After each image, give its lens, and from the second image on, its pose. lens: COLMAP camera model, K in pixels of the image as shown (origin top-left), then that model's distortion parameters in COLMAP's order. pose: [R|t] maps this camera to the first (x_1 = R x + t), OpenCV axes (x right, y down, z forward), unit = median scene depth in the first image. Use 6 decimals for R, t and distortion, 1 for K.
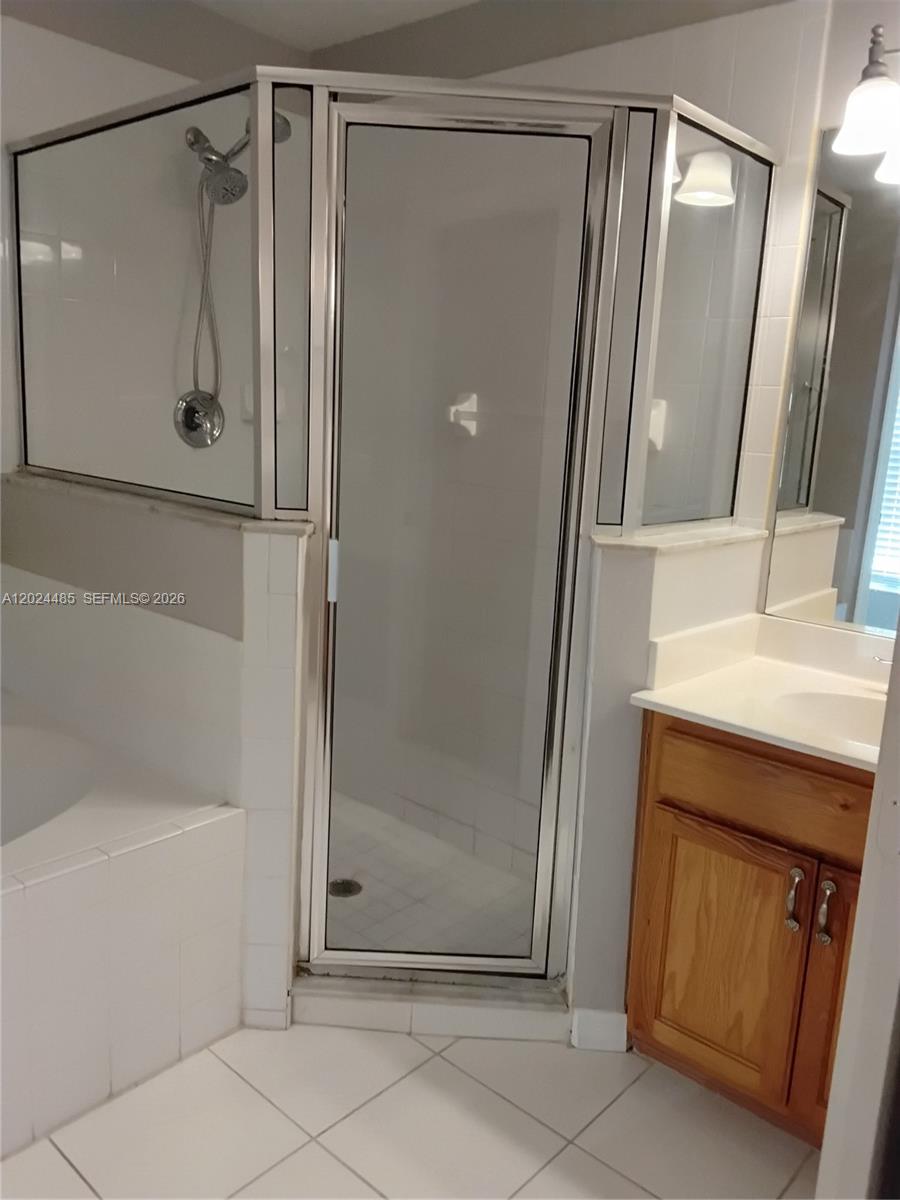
lens RADIAL K [[945.3, 0, 450.0], [0, 945.3, 599.4], [0, 0, 1]] dist [0.045671, -0.029970]
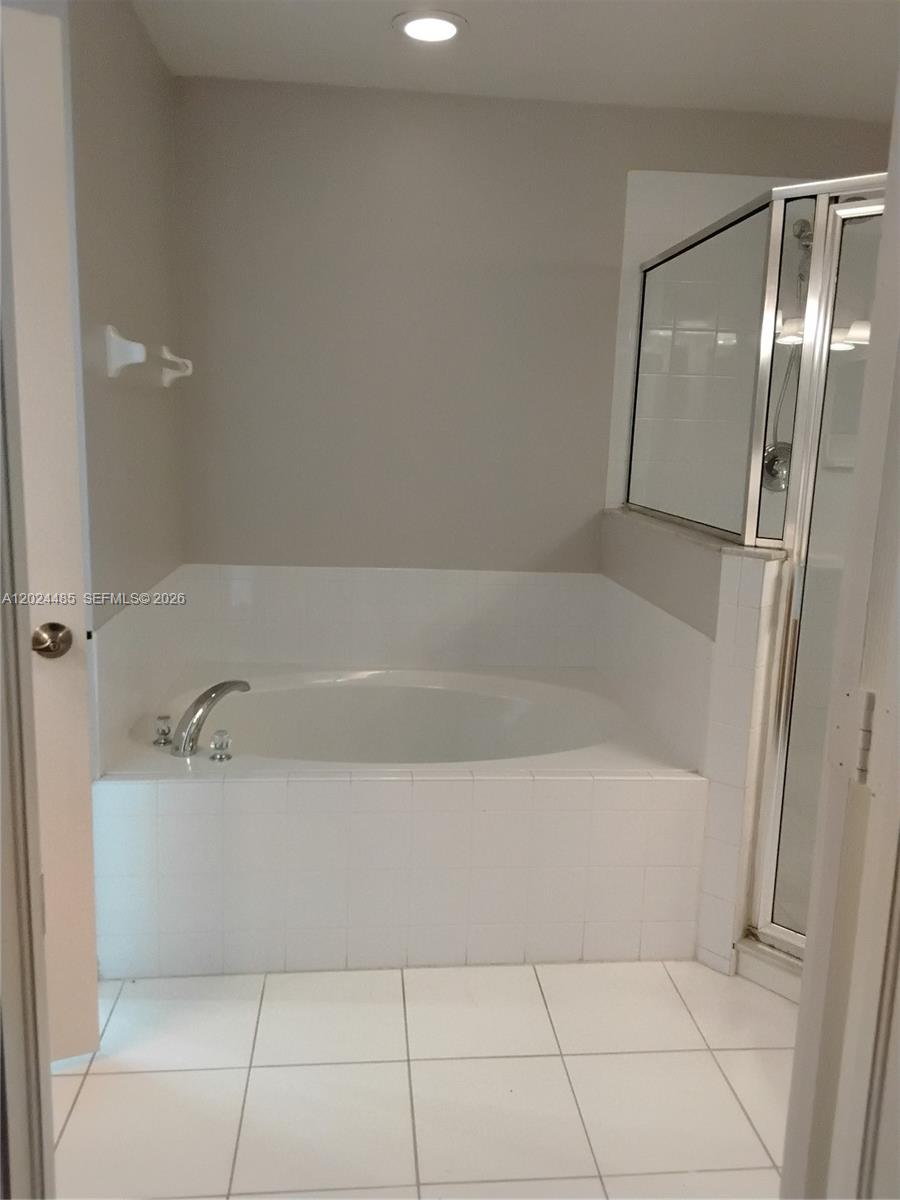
lens RADIAL K [[945.3, 0, 448.8], [0, 945.3, 602.2], [0, 0, 1]] dist [0.045671, -0.029970]
pose [[0.739779, 0.091890, -0.666545, 0.344199], [-0.125661, 0.992070, -0.002701, 0.039887], [0.661011, 0.085757, 0.745460, -0.166196]]
